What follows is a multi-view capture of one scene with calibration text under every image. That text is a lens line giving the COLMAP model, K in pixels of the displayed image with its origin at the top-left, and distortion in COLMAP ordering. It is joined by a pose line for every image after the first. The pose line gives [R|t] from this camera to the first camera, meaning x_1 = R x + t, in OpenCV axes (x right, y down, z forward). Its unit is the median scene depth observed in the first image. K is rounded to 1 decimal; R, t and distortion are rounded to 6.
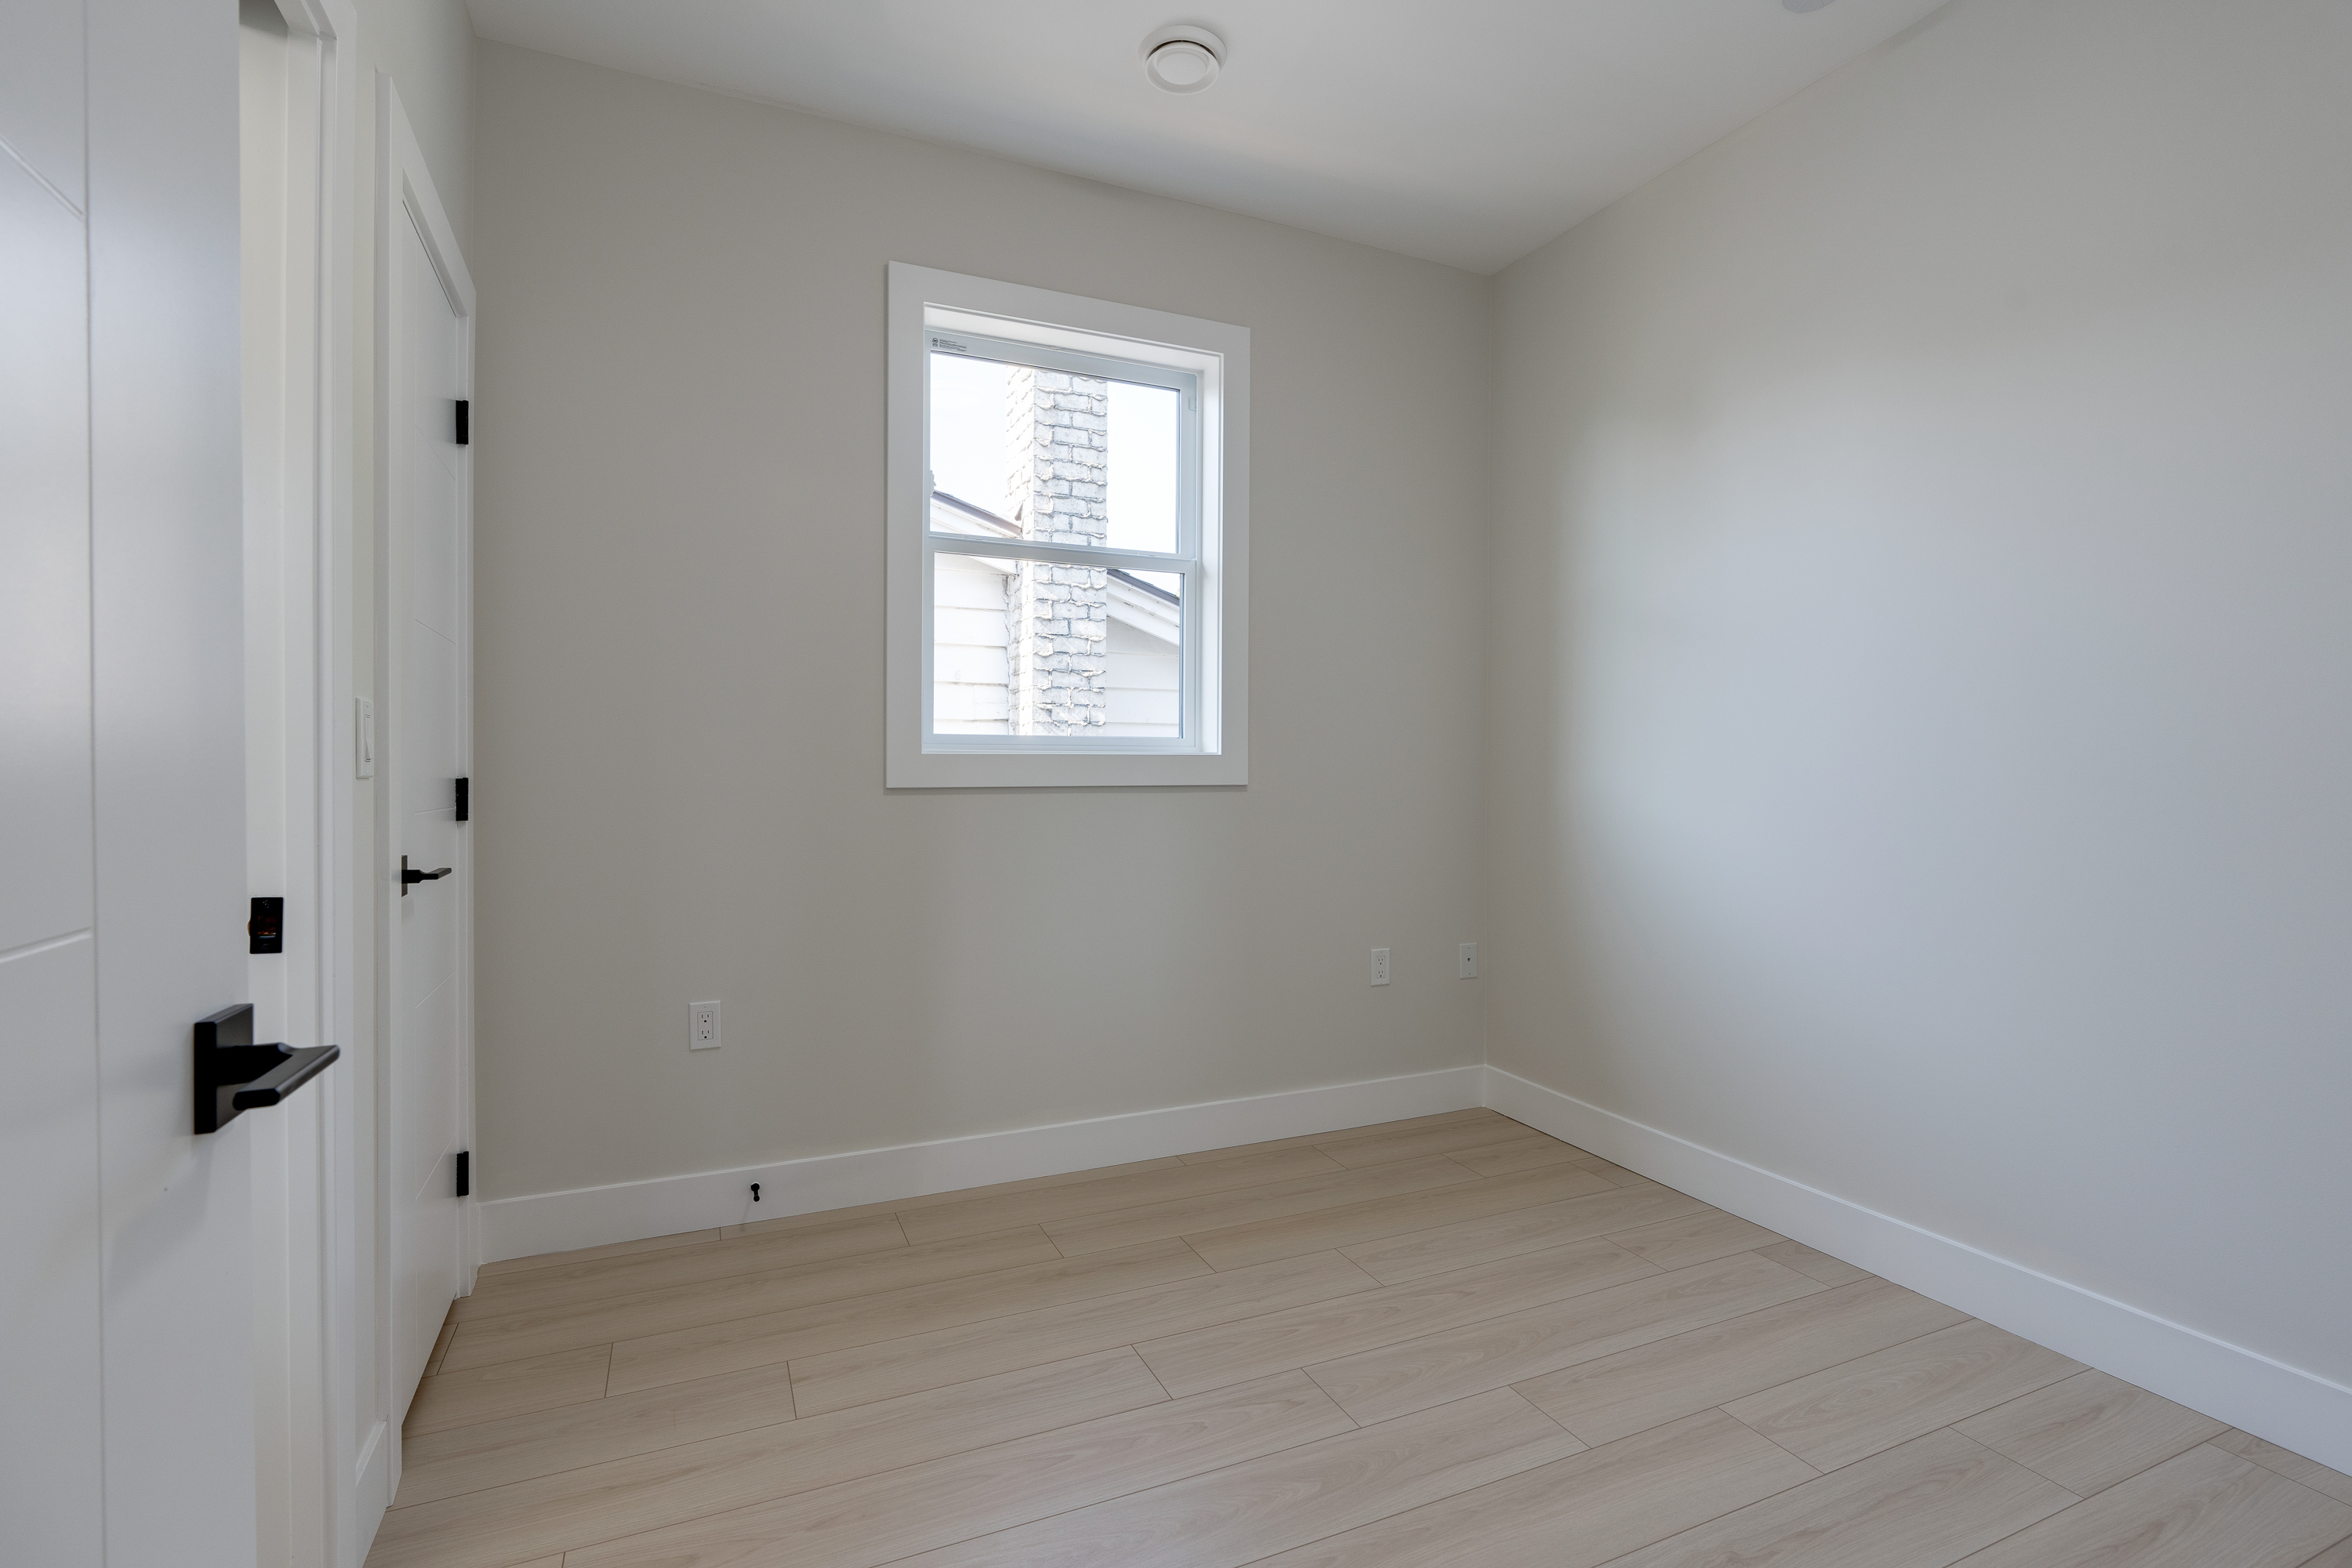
lens RADIAL K [[1095.6, 0, 1176.0], [0, 1095.6, 784.0], [0, 0, 1]] dist [-0.005705, -0.000424]
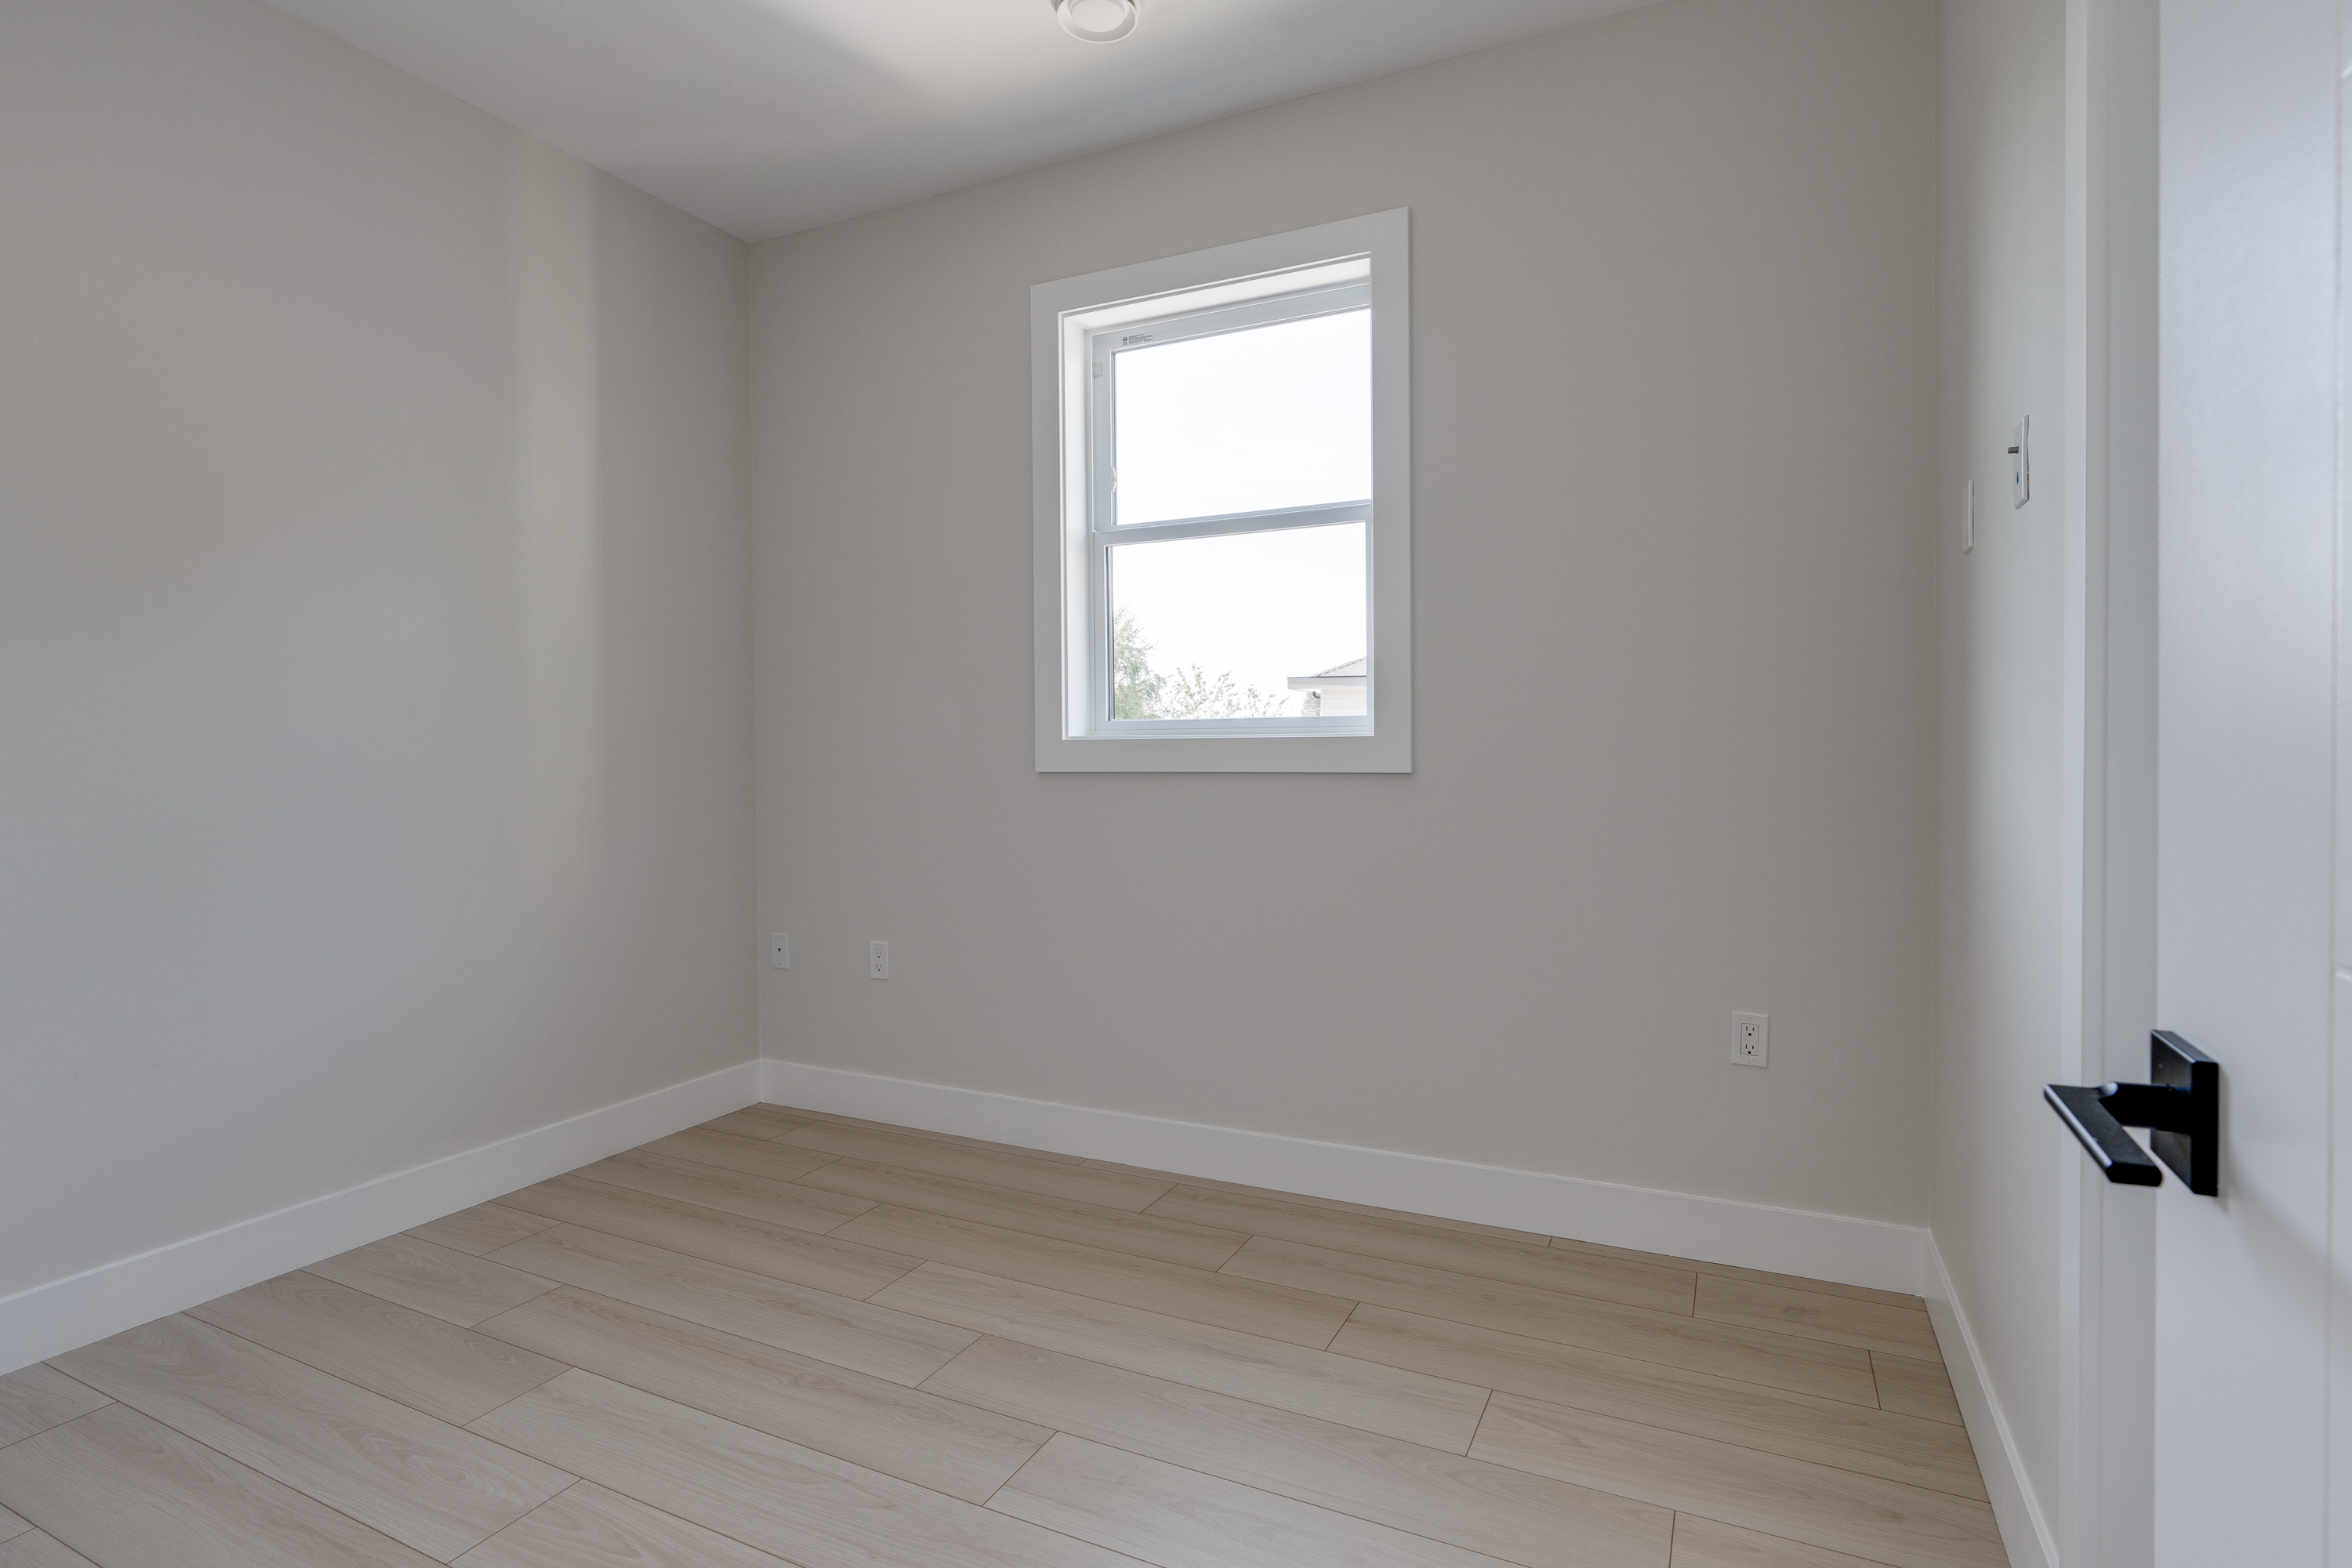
lens RADIAL K [[1188.0, 0, 1146.7], [0, 1188.0, 779.7], [0, 0, 1]] dist [-0.001037, -0.000151]
pose [[0.632055, 0.011451, -0.774839, 0.660938], [-0.004797, 0.999929, 0.010864, -0.001814], [0.774909, -0.003149, 0.632065, 0.305987]]
